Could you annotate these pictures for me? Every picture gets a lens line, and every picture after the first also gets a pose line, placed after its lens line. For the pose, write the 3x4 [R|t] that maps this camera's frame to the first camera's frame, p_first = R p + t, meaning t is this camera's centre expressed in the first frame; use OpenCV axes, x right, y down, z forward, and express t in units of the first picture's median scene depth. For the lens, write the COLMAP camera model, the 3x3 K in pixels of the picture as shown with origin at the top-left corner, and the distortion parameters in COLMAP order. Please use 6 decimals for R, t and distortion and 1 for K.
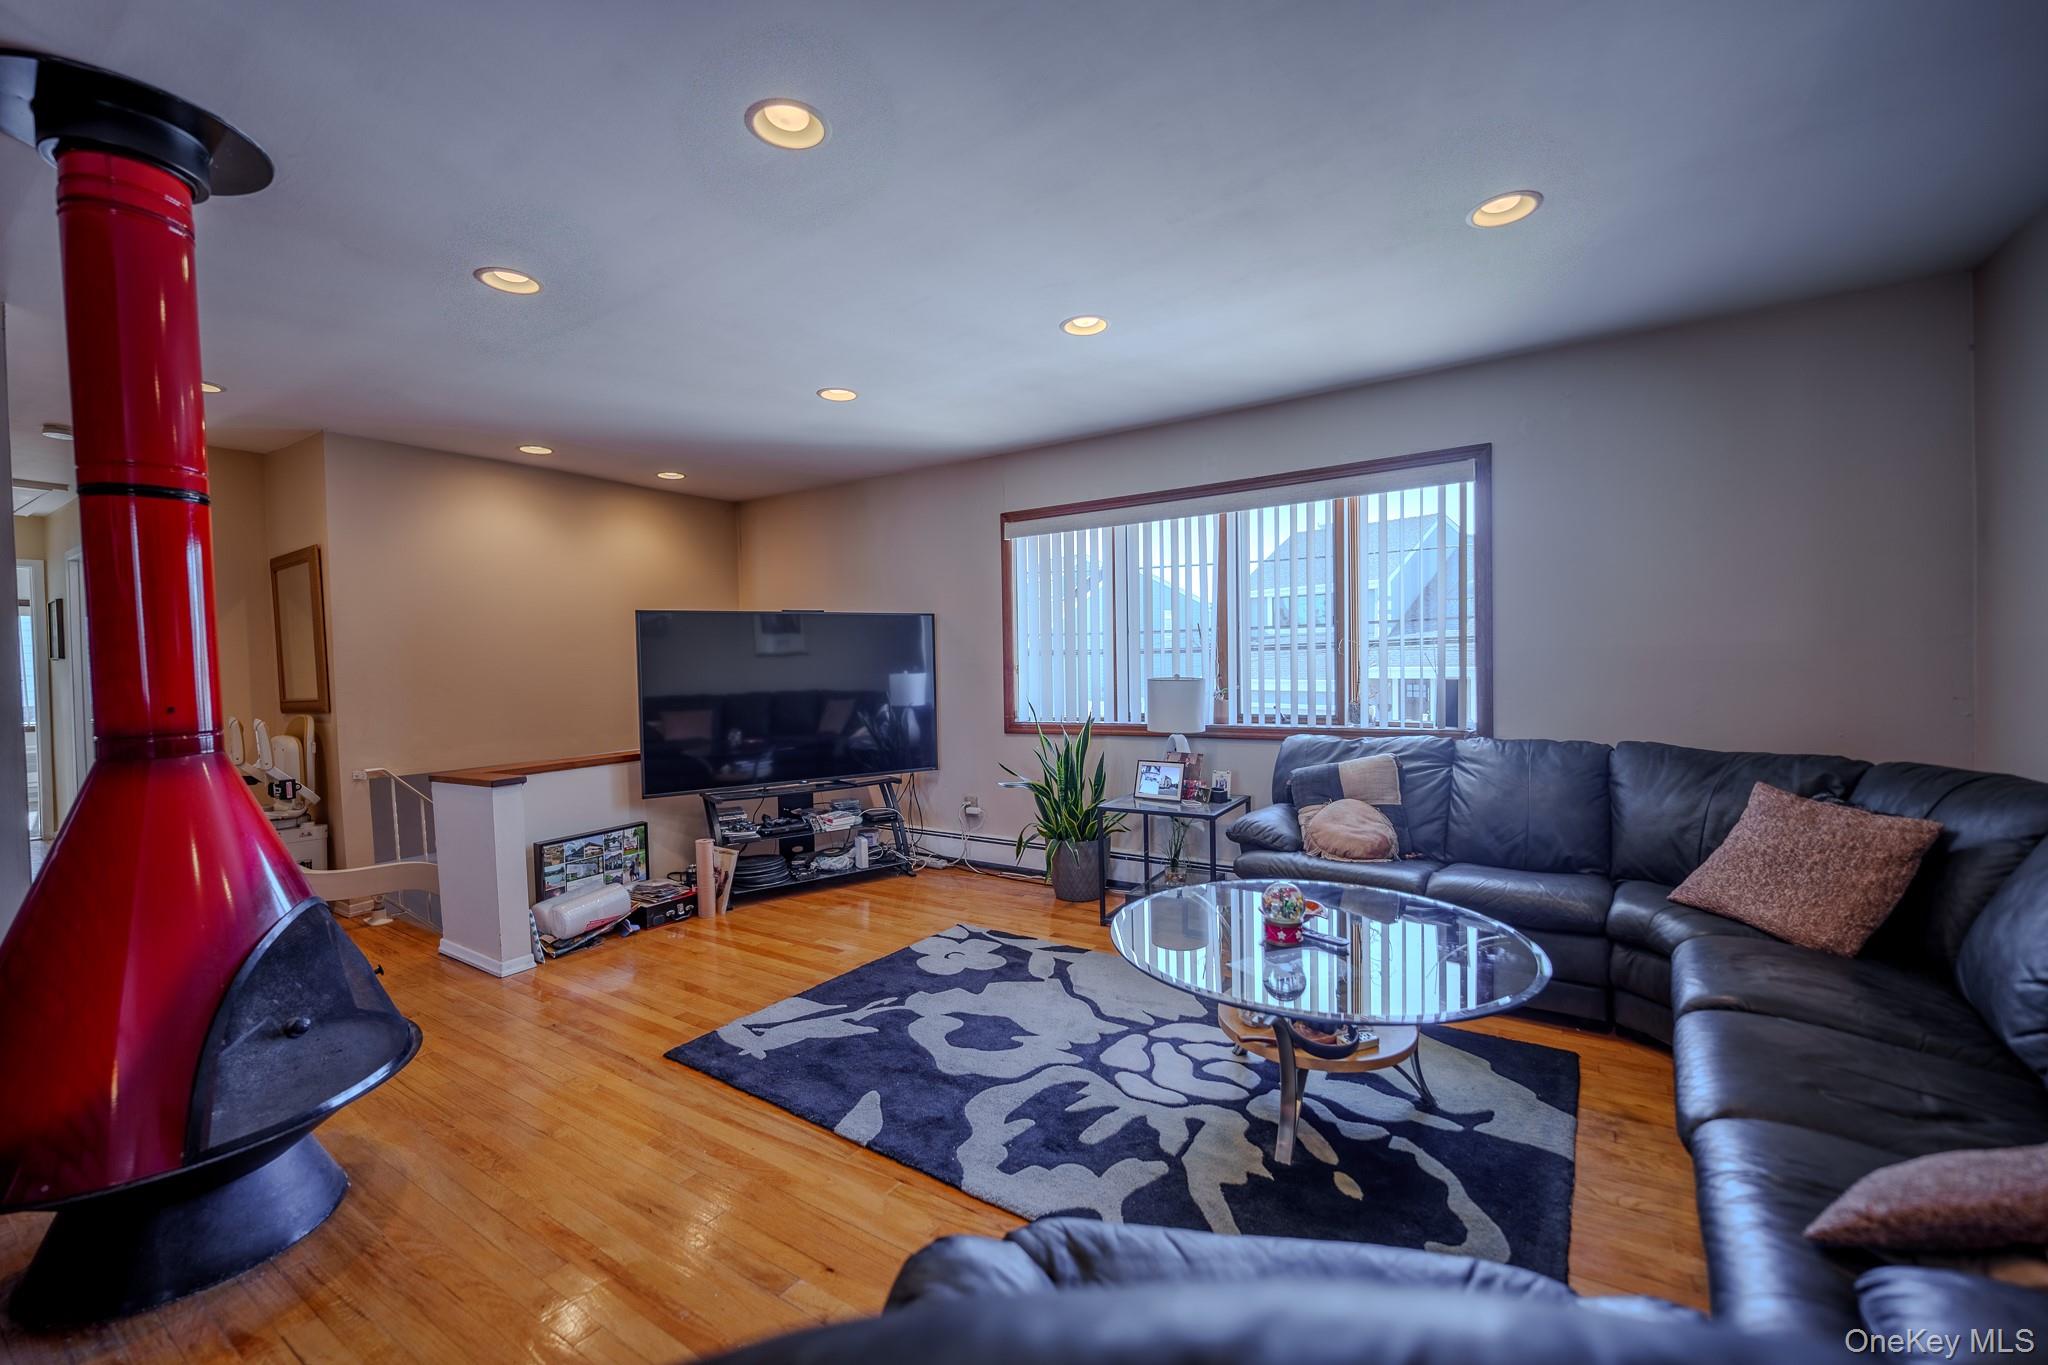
lens RADIAL K [[831.8, 0, 1022.5], [0, 831.8, 694.9], [0, 0, 1]] dist [-0.006216, -0.000165]
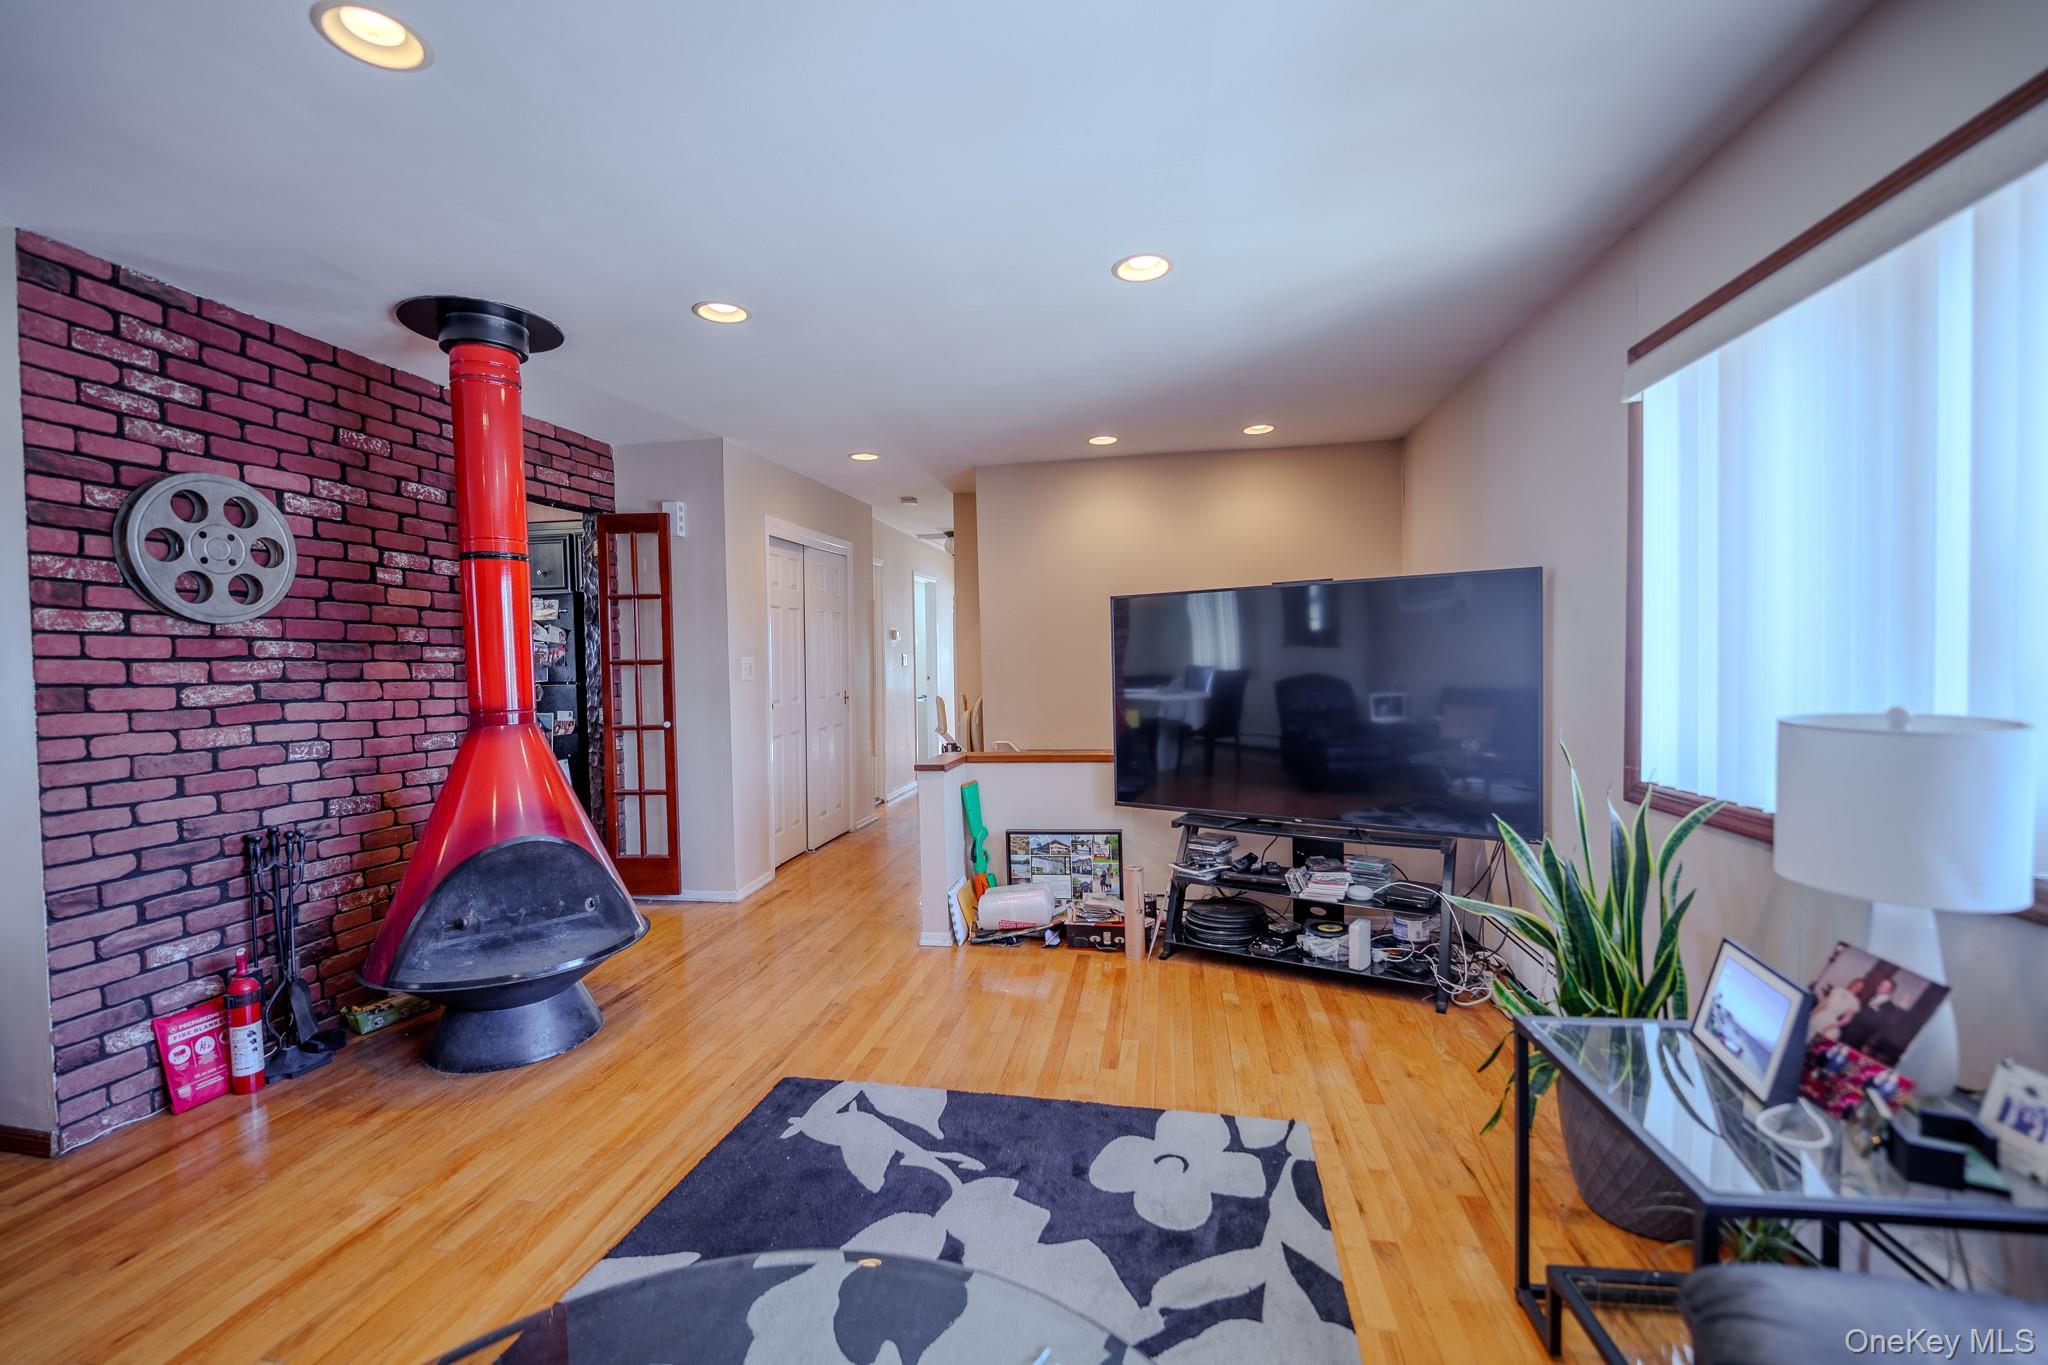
lens RADIAL K [[831.8, 0, 1016.7], [0, 831.8, 687.5], [0, 0, 1]] dist [-0.006216, -0.000165]
pose [[0.385350, 0.043877, -0.921727, 0.397225], [-0.024904, 0.999000, 0.037143, -0.040007], [0.922435, 0.008642, 0.386057, 0.665647]]
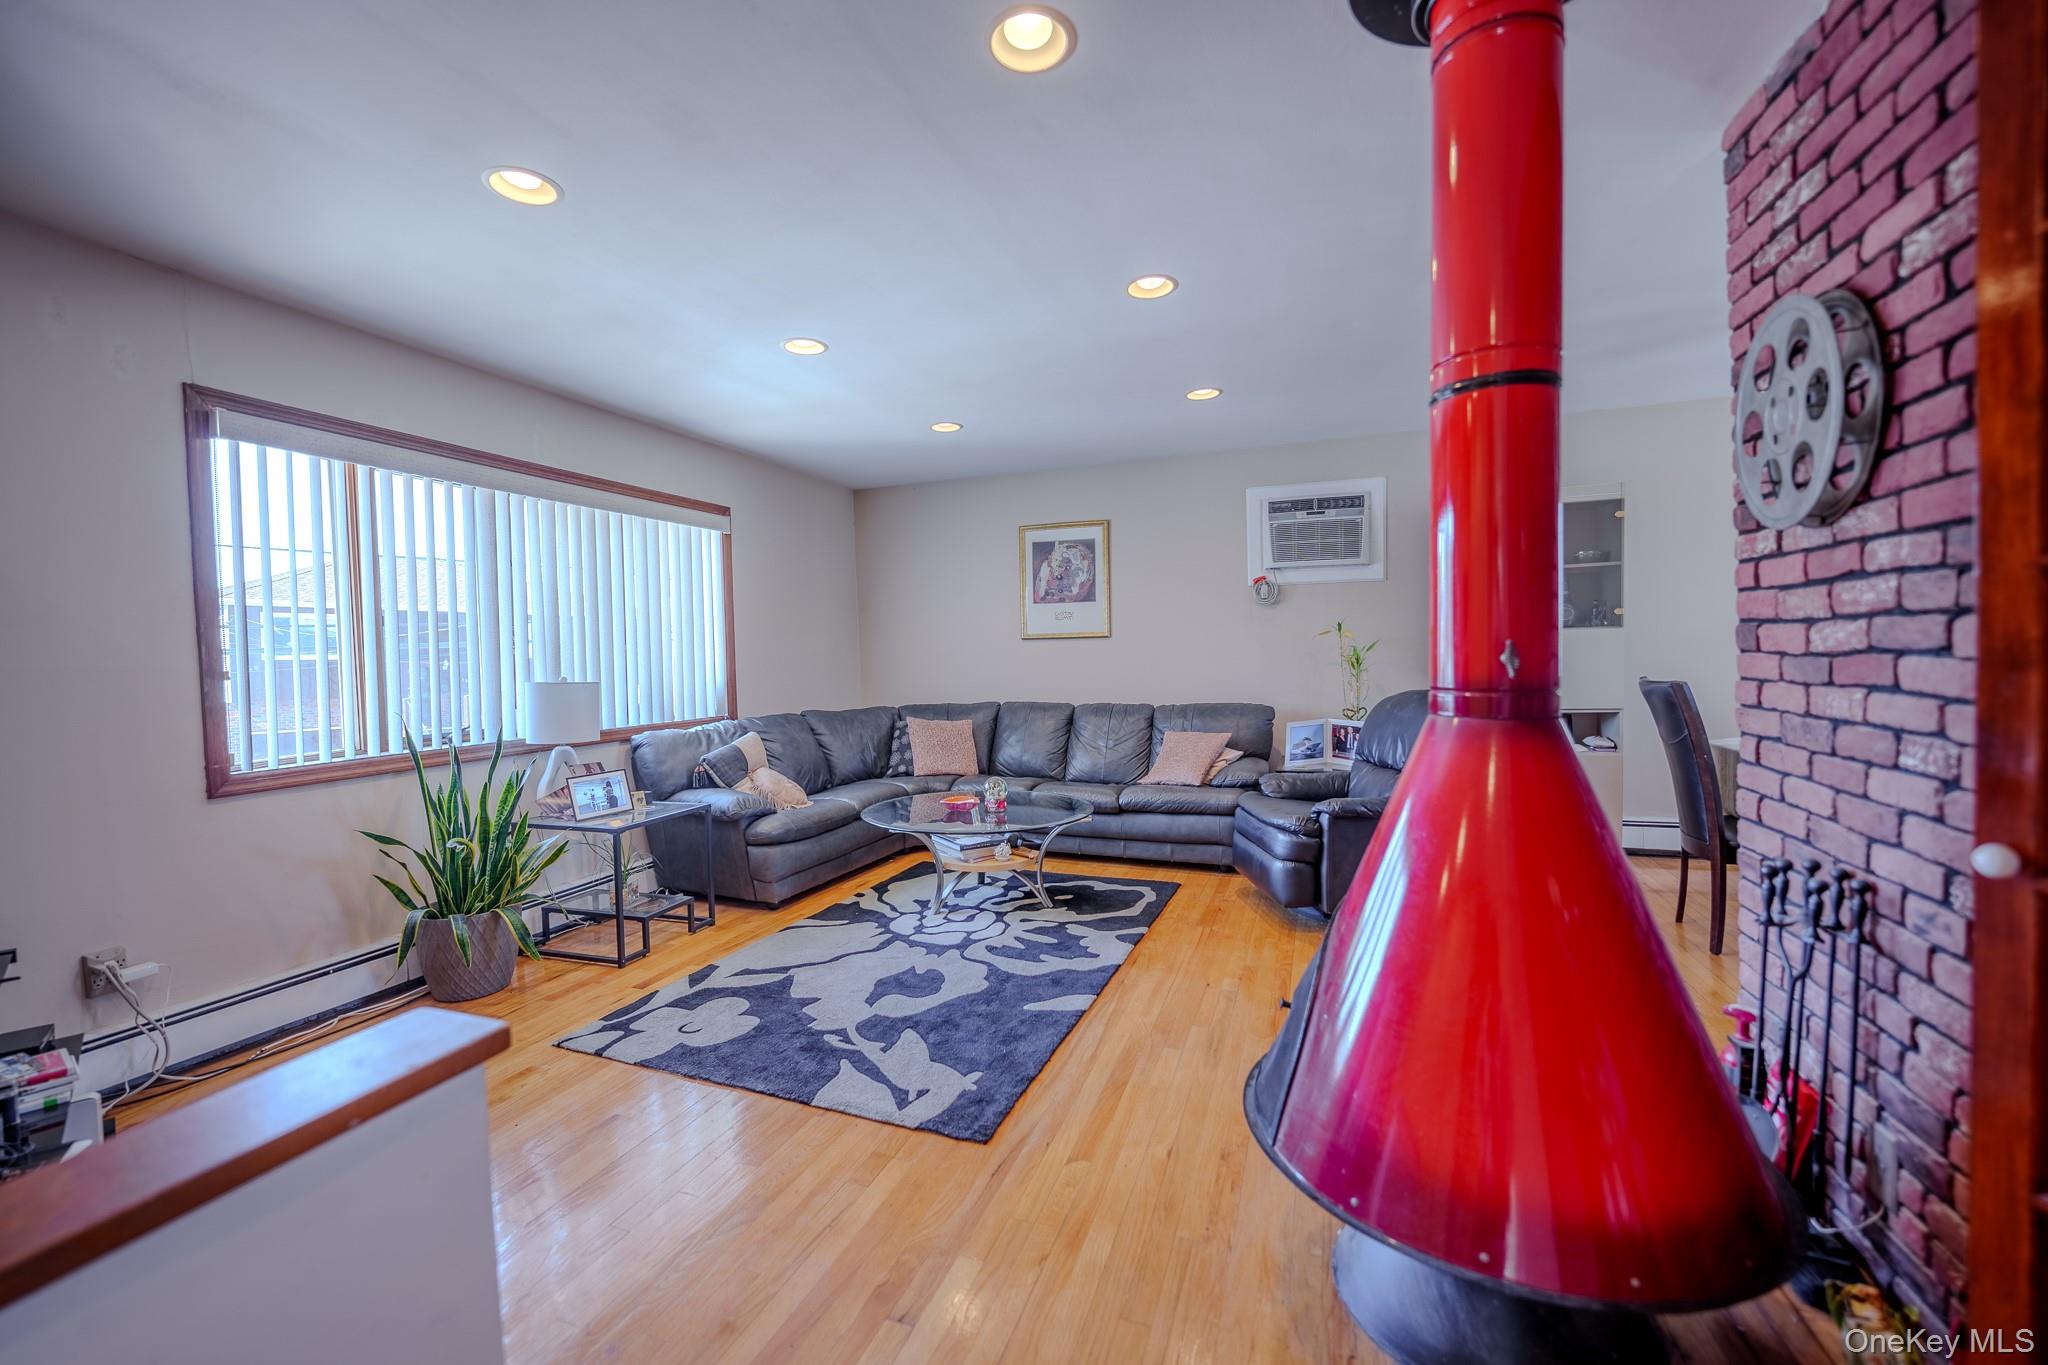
lens RADIAL K [[831.8, 0, 1023.6], [0, 831.8, 679.7], [0, 0, 1]] dist [-0.006216, -0.000165]
pose [[-0.225867, -0.002454, 0.974155, -0.902791], [0.069563, 0.997403, 0.018641, -0.004363], [-0.971671, 0.071975, -0.225110, 0.843049]]
